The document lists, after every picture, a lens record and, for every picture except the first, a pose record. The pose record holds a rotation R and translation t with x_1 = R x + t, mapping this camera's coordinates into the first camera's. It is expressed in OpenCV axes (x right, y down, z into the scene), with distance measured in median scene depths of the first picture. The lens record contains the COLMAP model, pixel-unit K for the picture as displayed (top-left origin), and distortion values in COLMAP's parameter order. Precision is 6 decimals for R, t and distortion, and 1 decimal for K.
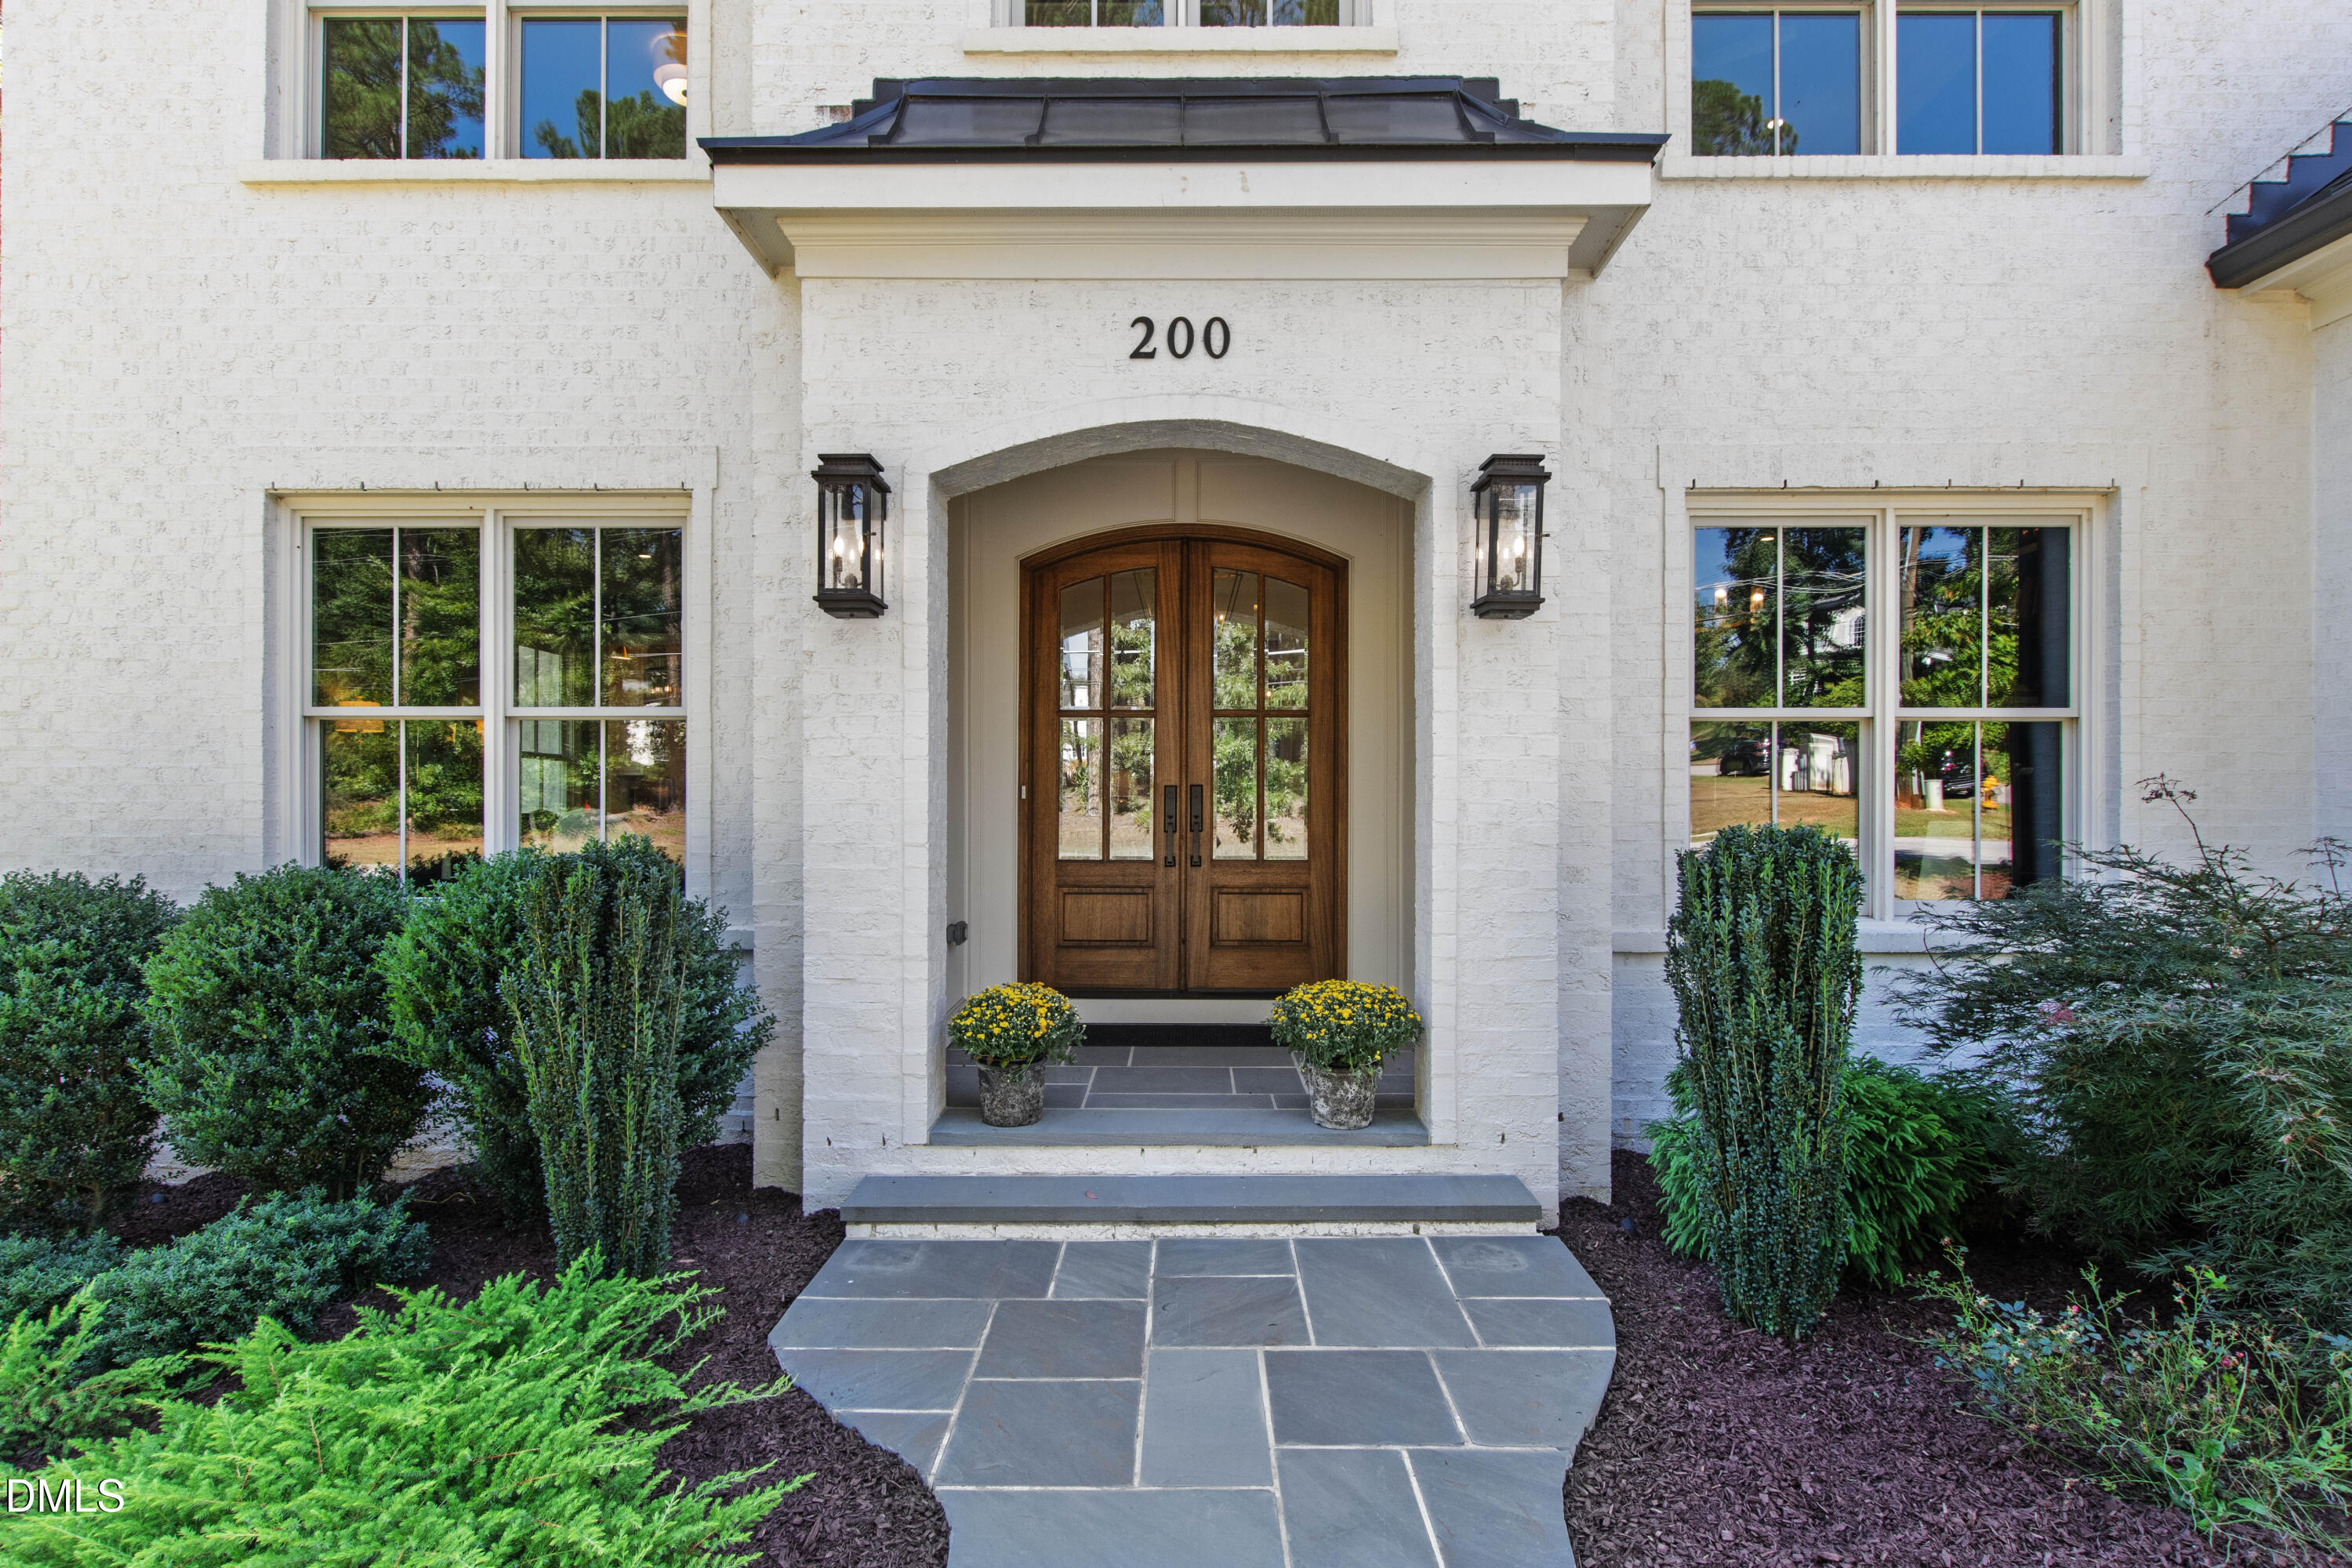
lens RADIAL K [[1179.6, 0, 1176.6], [0, 1179.6, 813.3], [0, 0, 1]] dist [-0.004606, 0.000572]
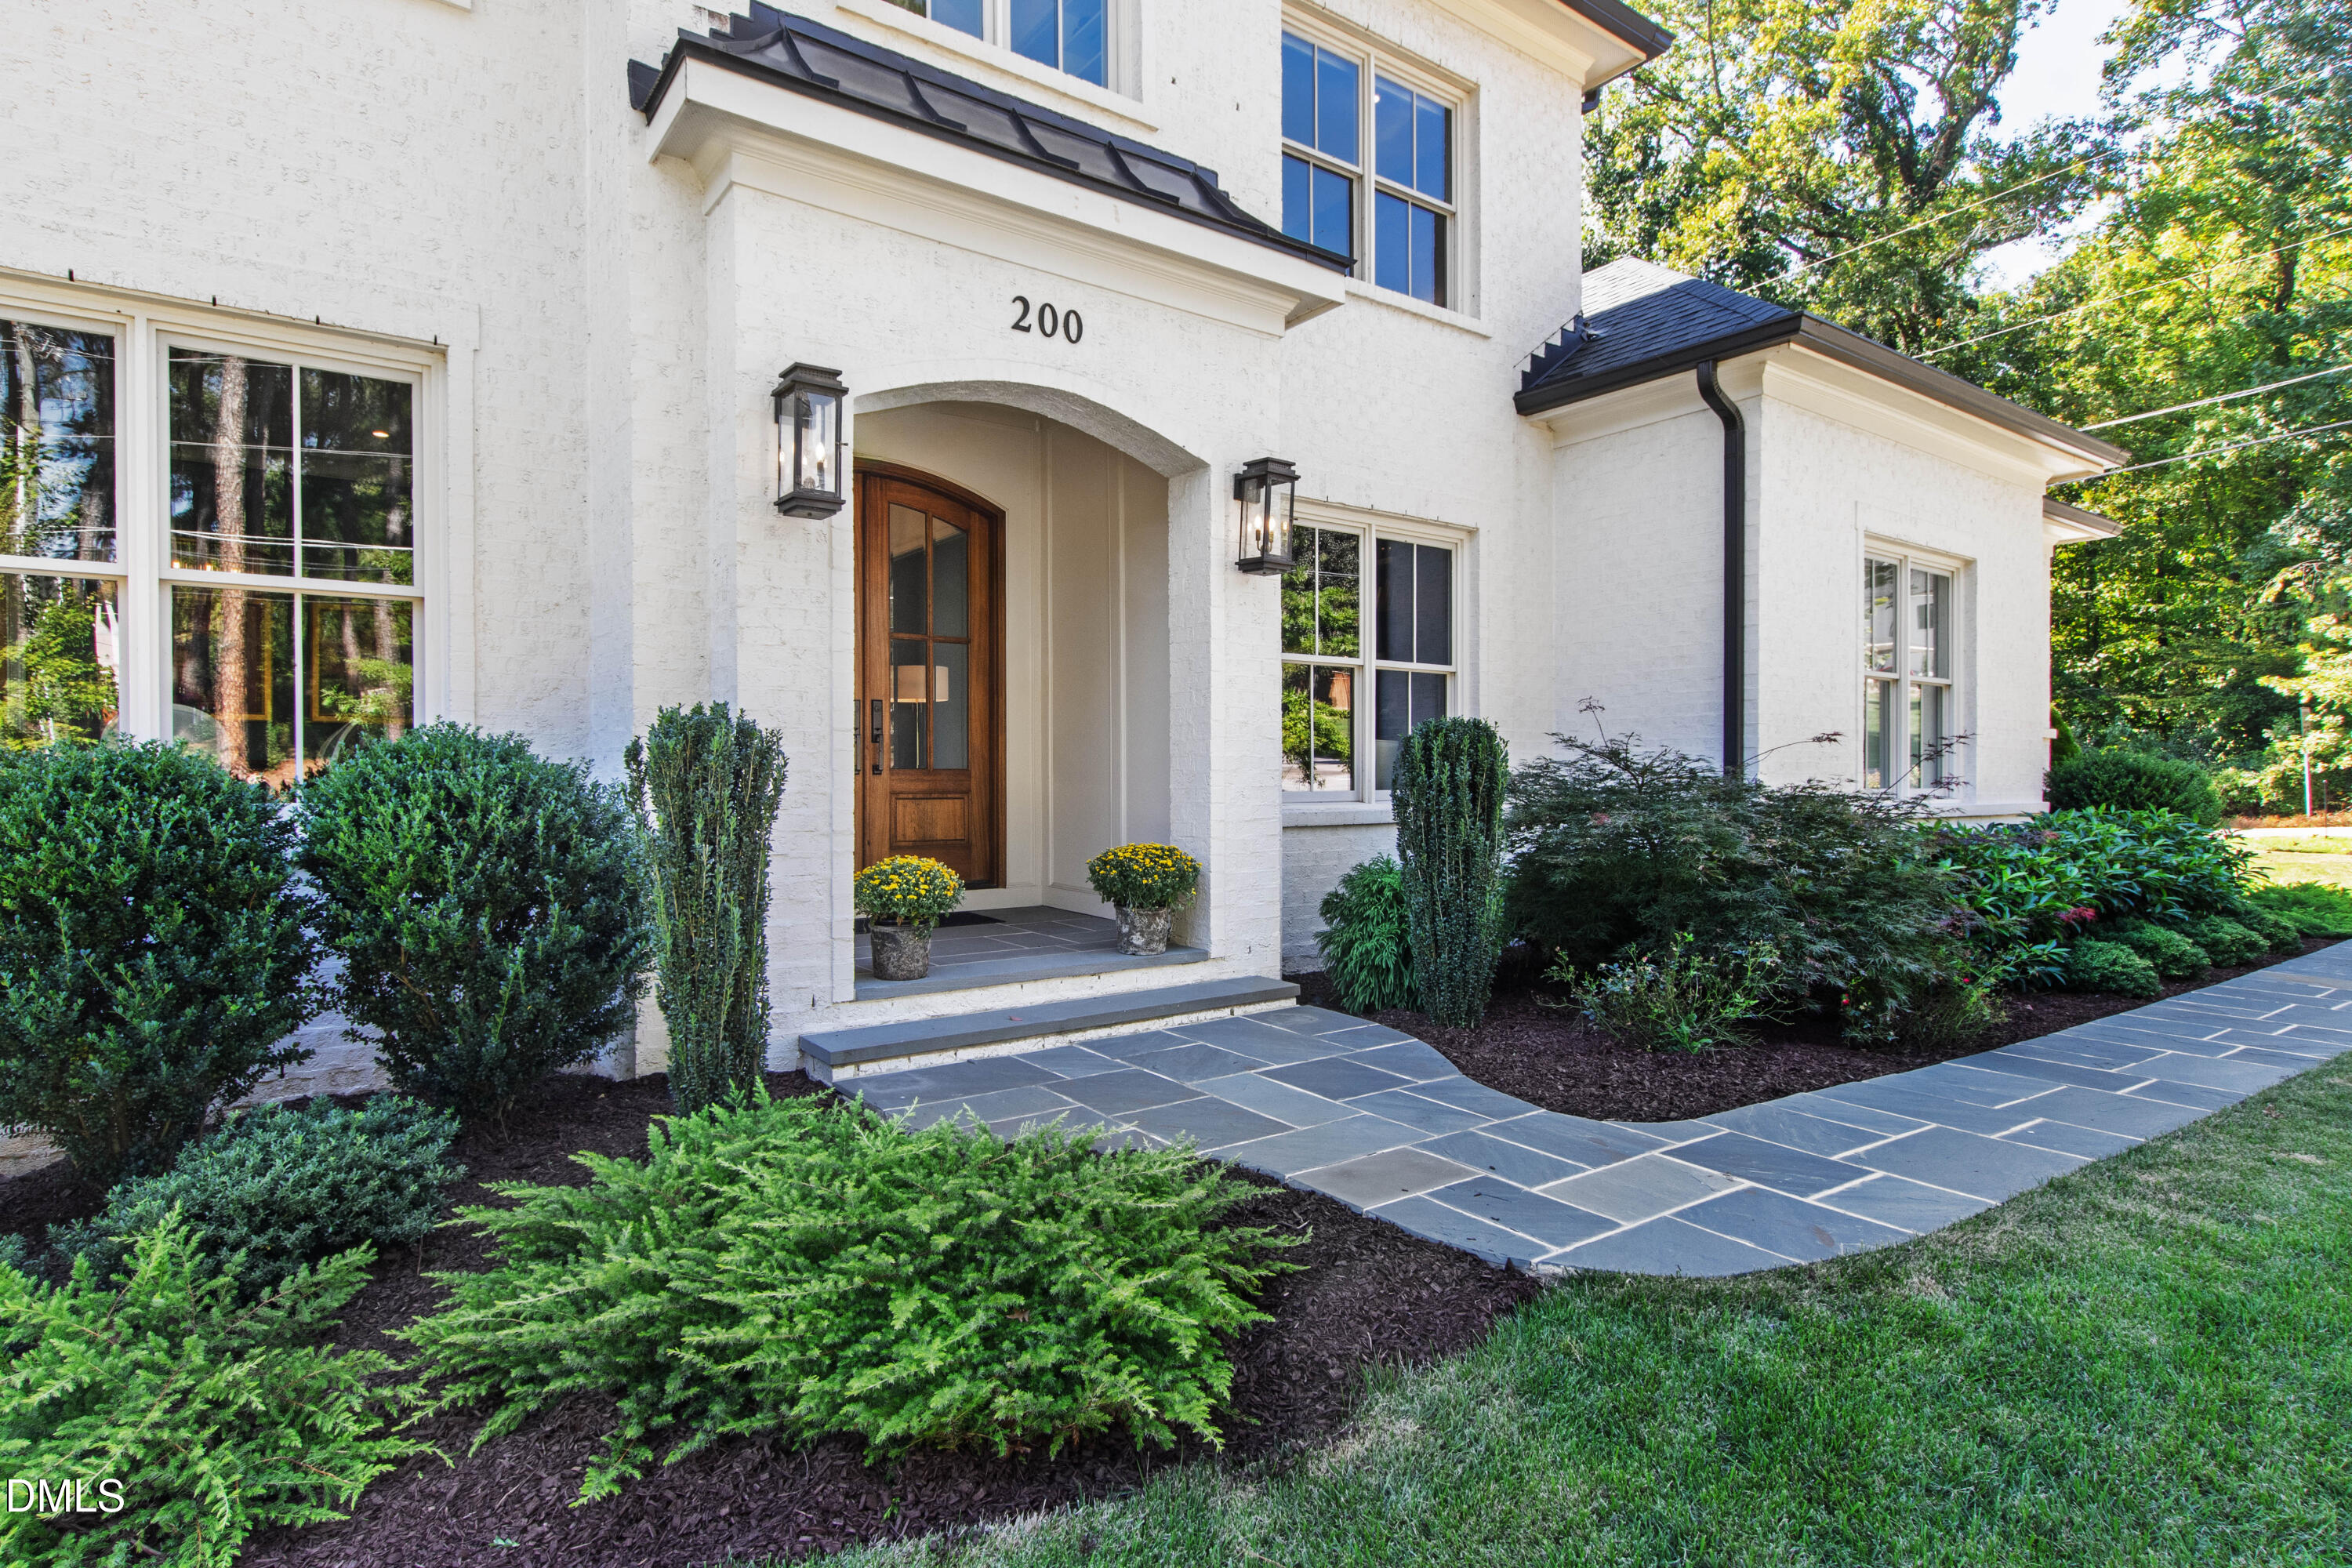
lens RADIAL K [[1201.8, 0, 1176.0], [0, 1201.8, 784.0], [0, 0, 1]] dist [-0.010782, -0.000240]
pose [[0.805040, -0.007648, 0.593172, -0.618725], [0.002789, 0.999955, 0.009107, 0.066126], [-0.593214, -0.005677, 0.805025, -0.084087]]
